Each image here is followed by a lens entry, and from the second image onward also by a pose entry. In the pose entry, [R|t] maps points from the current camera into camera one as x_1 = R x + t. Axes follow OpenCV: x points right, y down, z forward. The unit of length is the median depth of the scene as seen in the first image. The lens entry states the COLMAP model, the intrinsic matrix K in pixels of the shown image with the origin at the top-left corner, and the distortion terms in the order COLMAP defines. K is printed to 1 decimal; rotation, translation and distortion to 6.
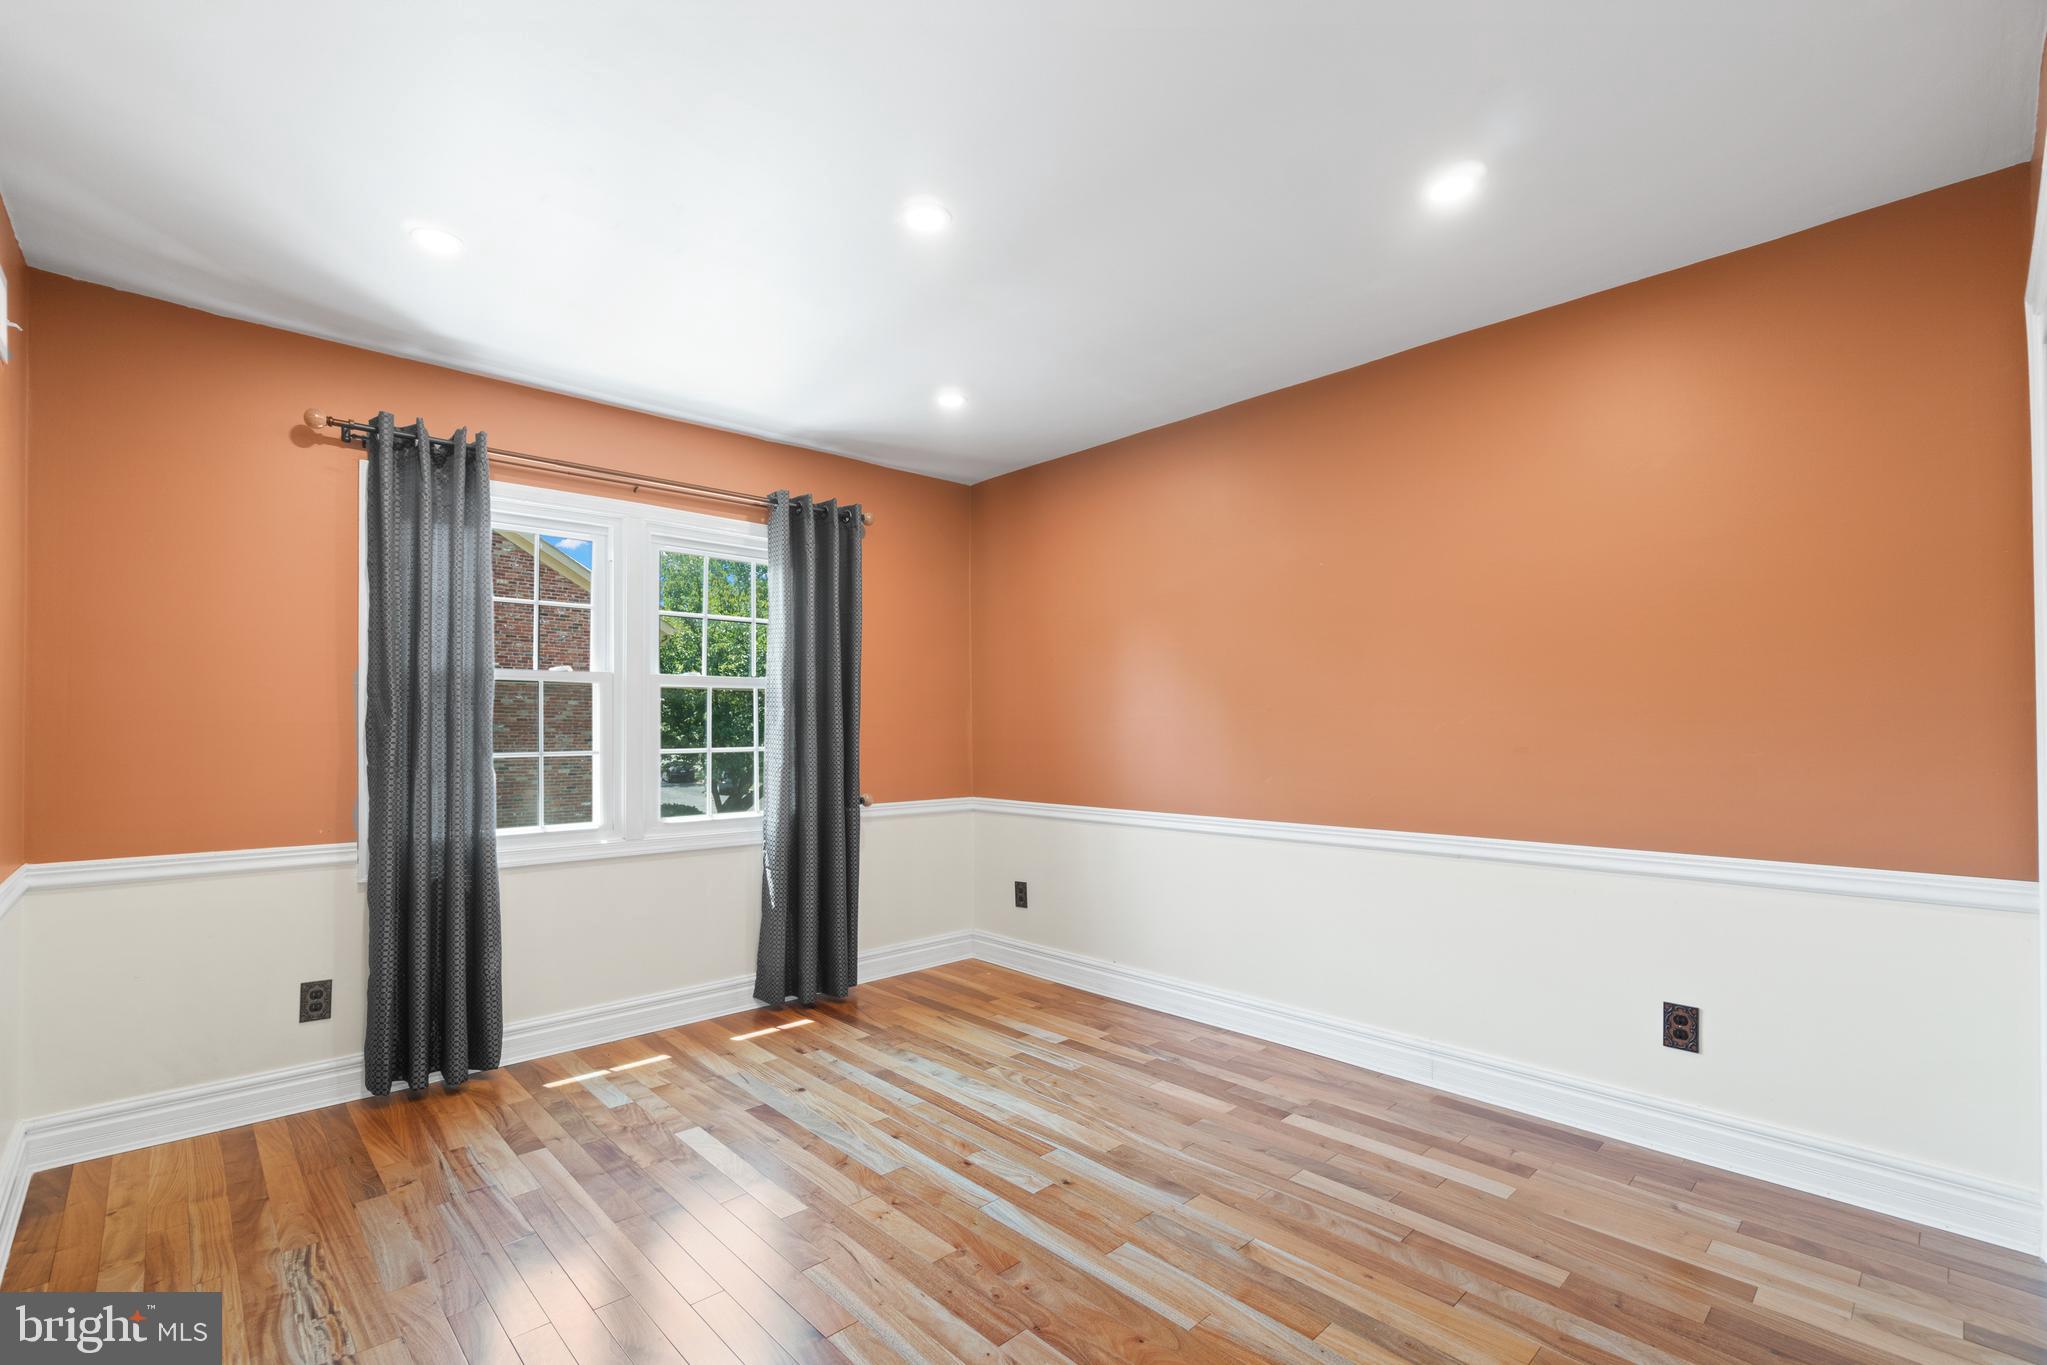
lens RADIAL K [[900.6, 0, 1022.1], [0, 900.6, 695.7], [0, 0, 1]] dist [-0.003527, 0.000581]
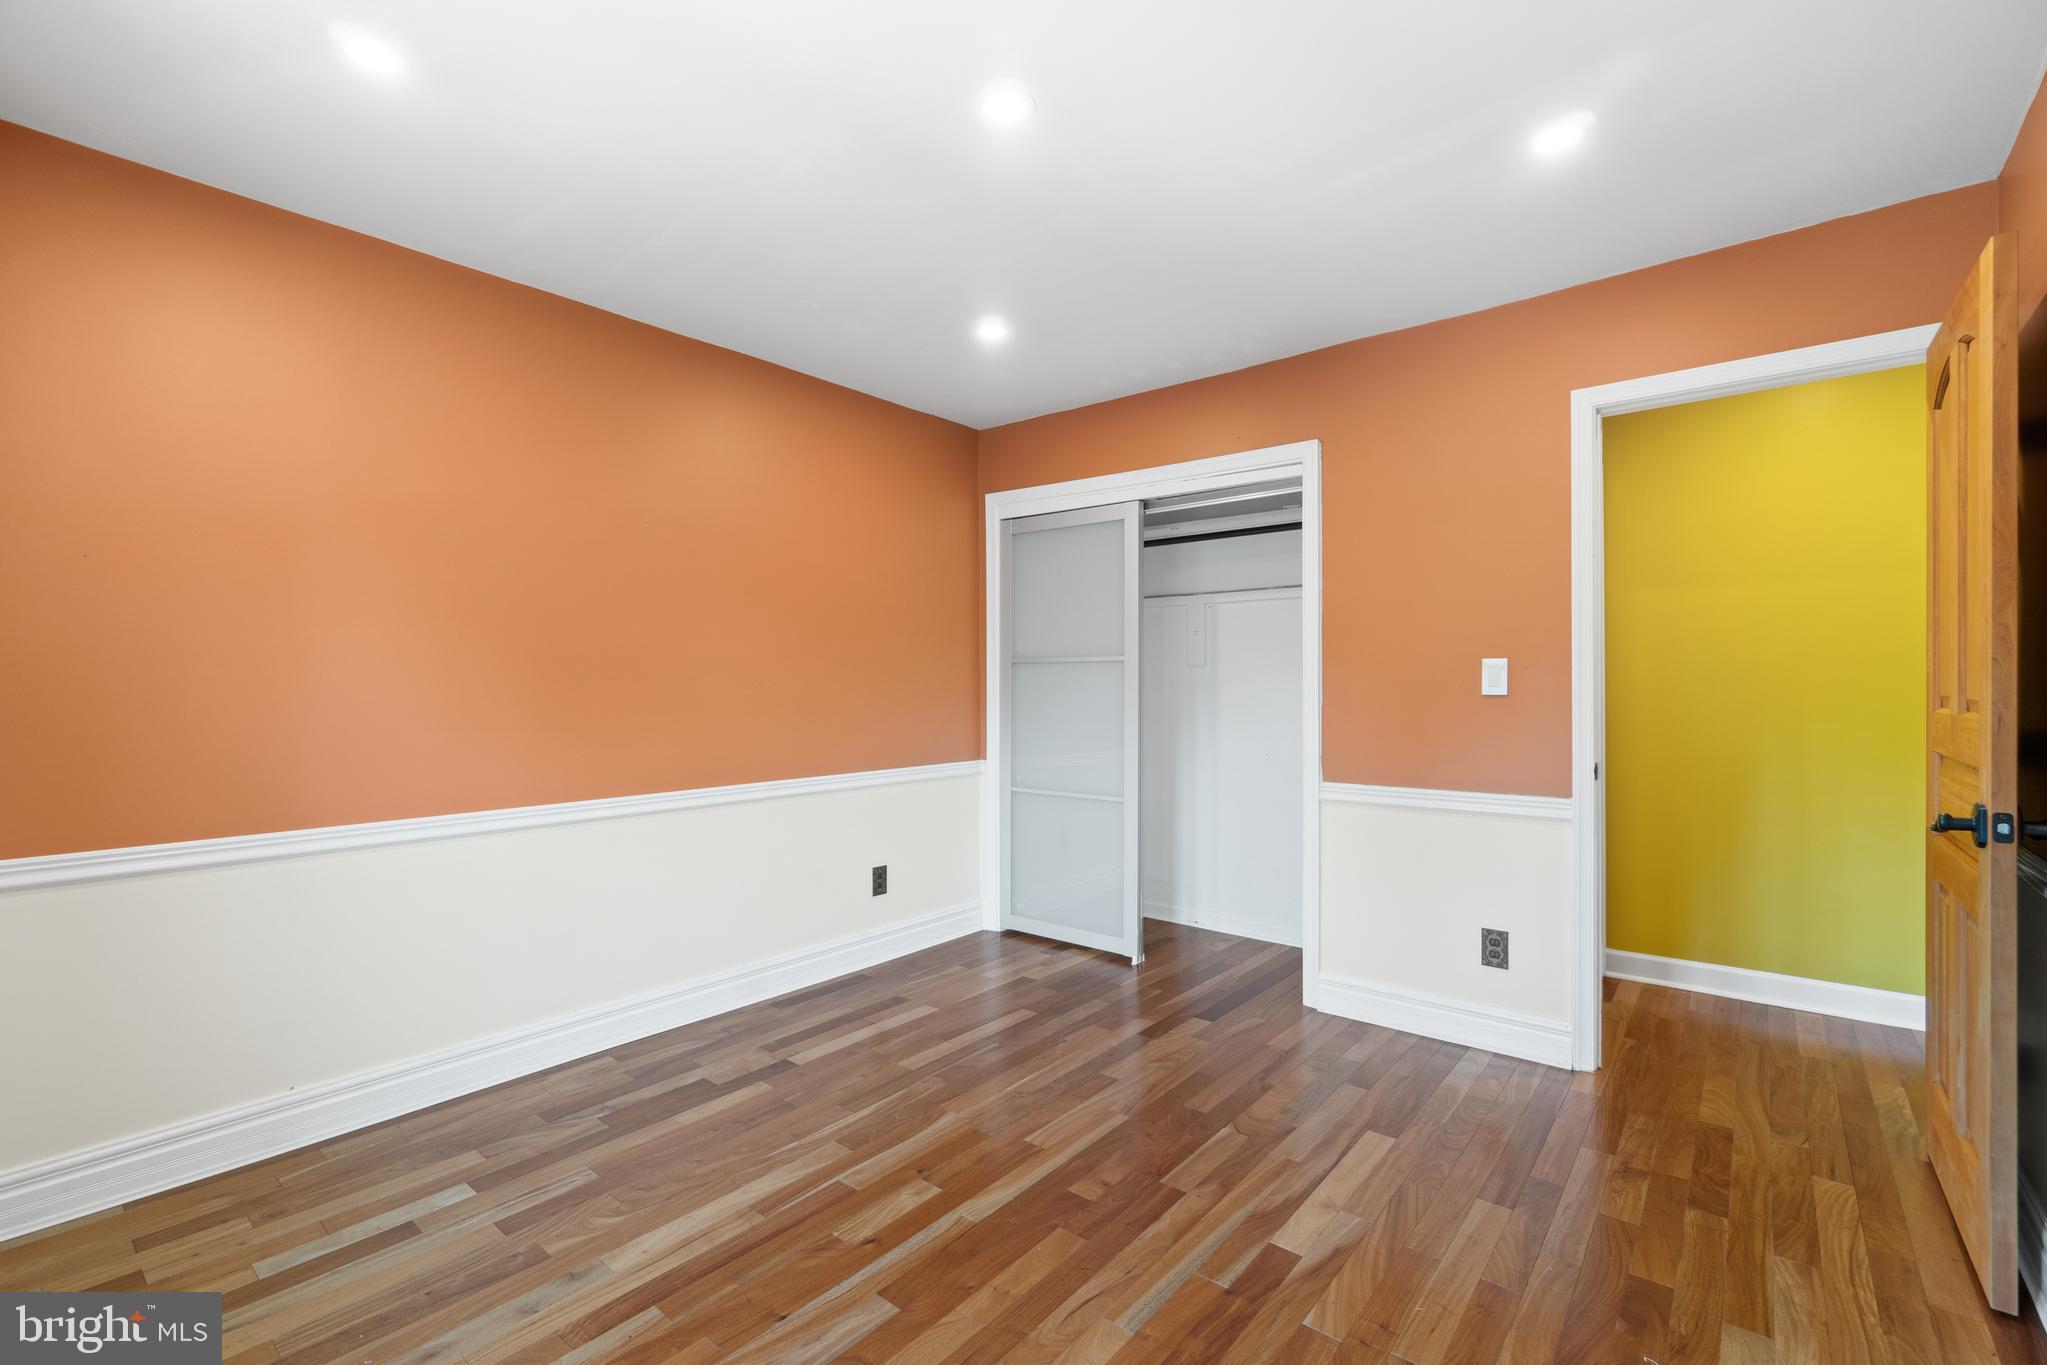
lens RADIAL K [[885.2, 0, 1006.4], [0, 885.2, 686.2], [0, 0, 1]] dist [-0.000819, 0.000644]
pose [[-0.104269, 0.007459, 0.994521, -0.839121], [-0.029561, 0.999507, -0.010596, 0.042423], [-0.994110, -0.030504, -0.103997, 0.974045]]
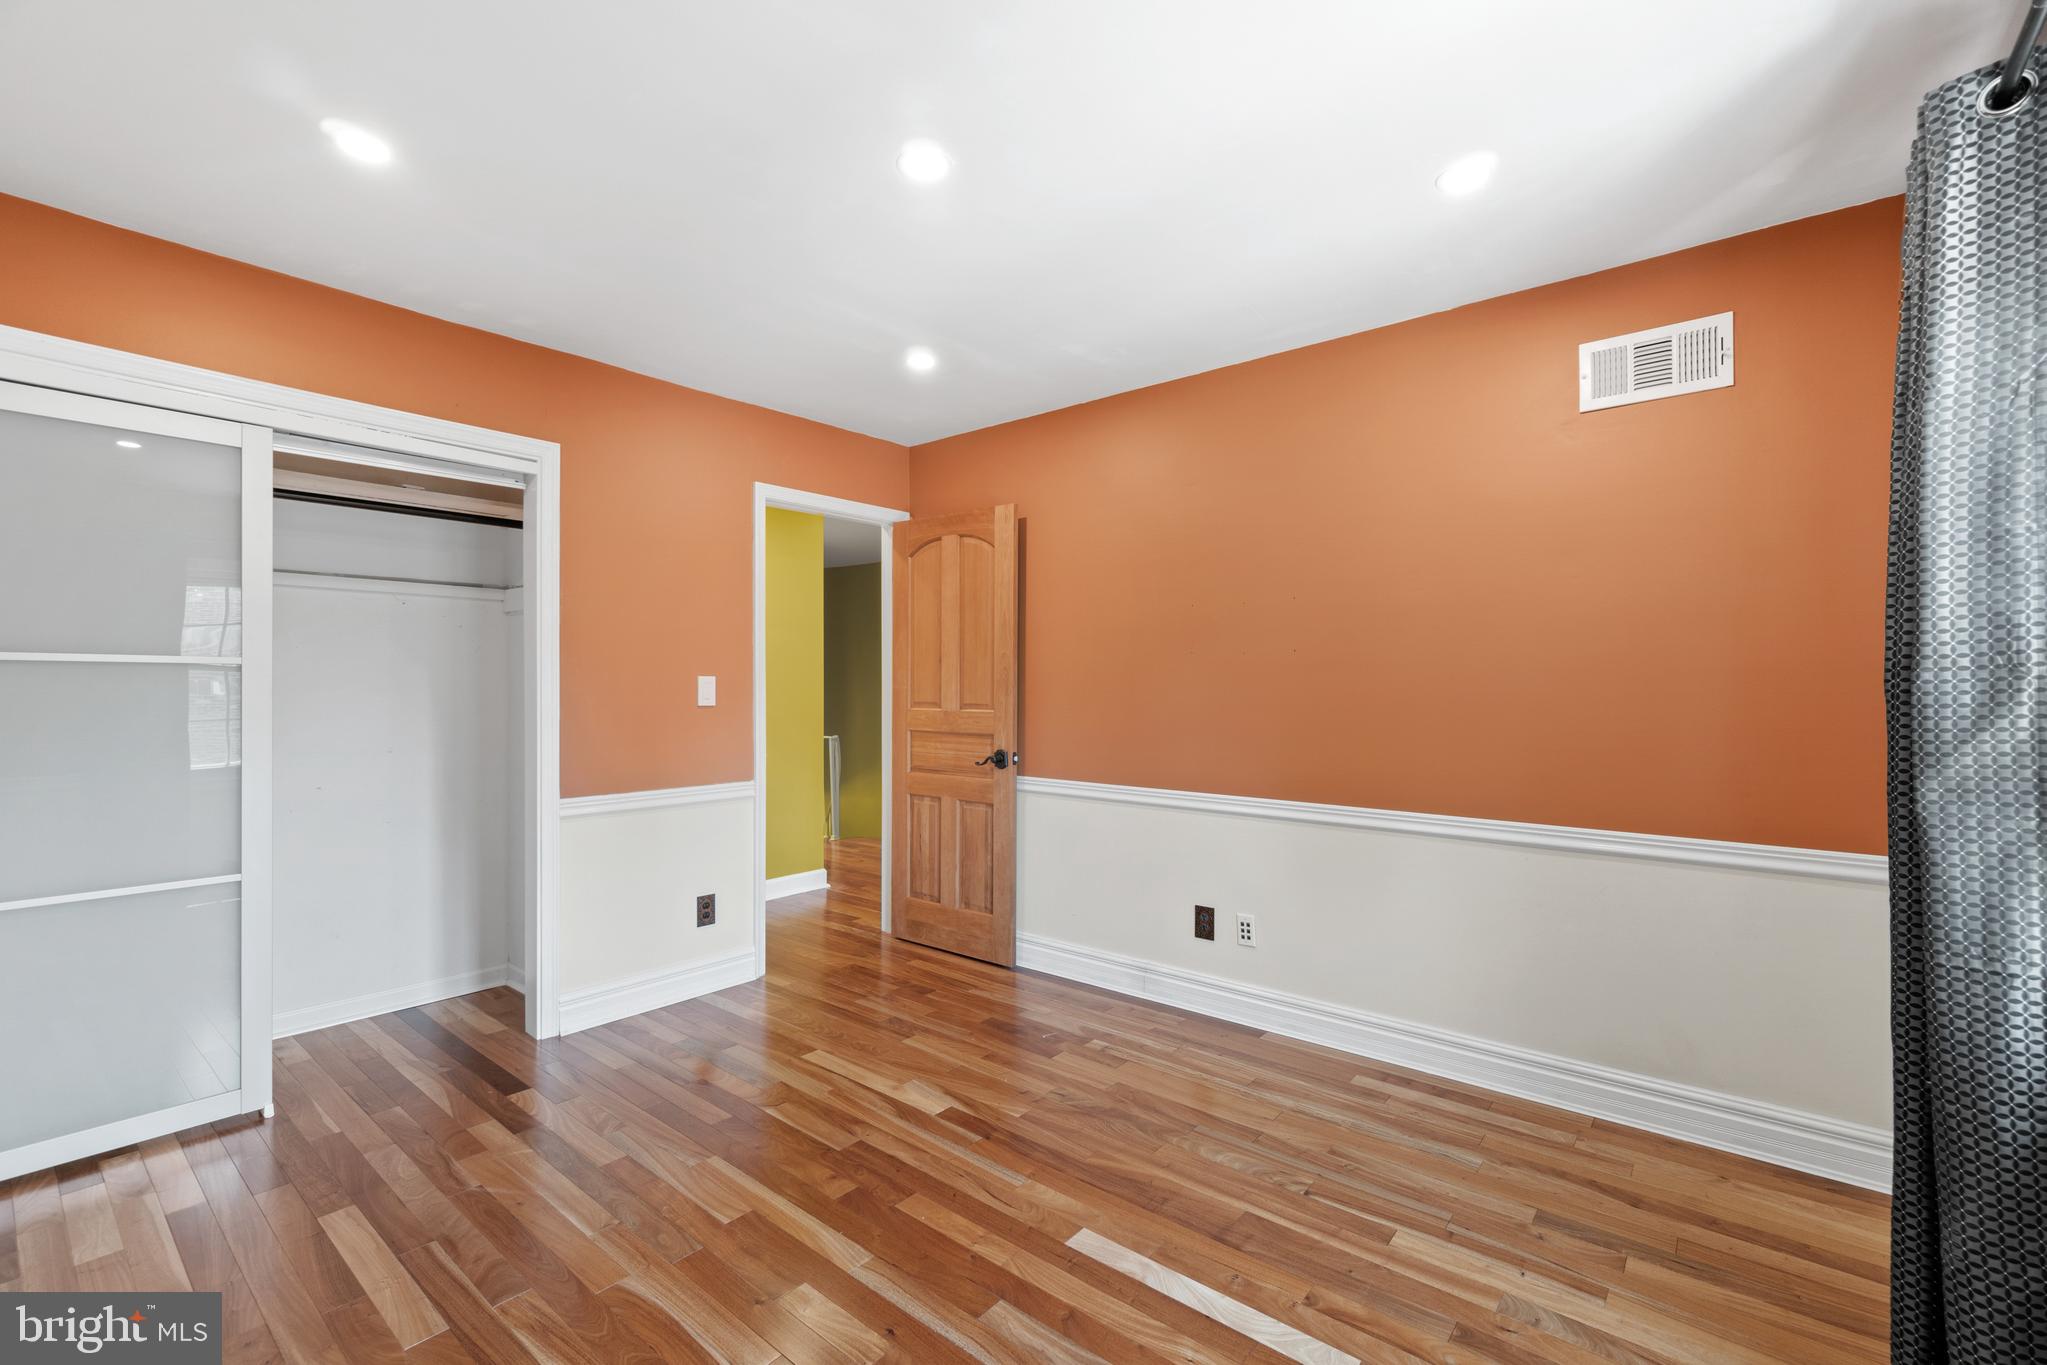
lens RADIAL K [[885.2, 0, 1006.4], [0, 885.2, 686.2], [0, 0, 1]] dist [-0.000819, 0.000644]
pose [[-0.995101, 0.004454, -0.098767, -0.084557], [0.007468, 0.999517, -0.030165, 0.038459], [0.098585, -0.030755, -0.994653, 1.705706]]
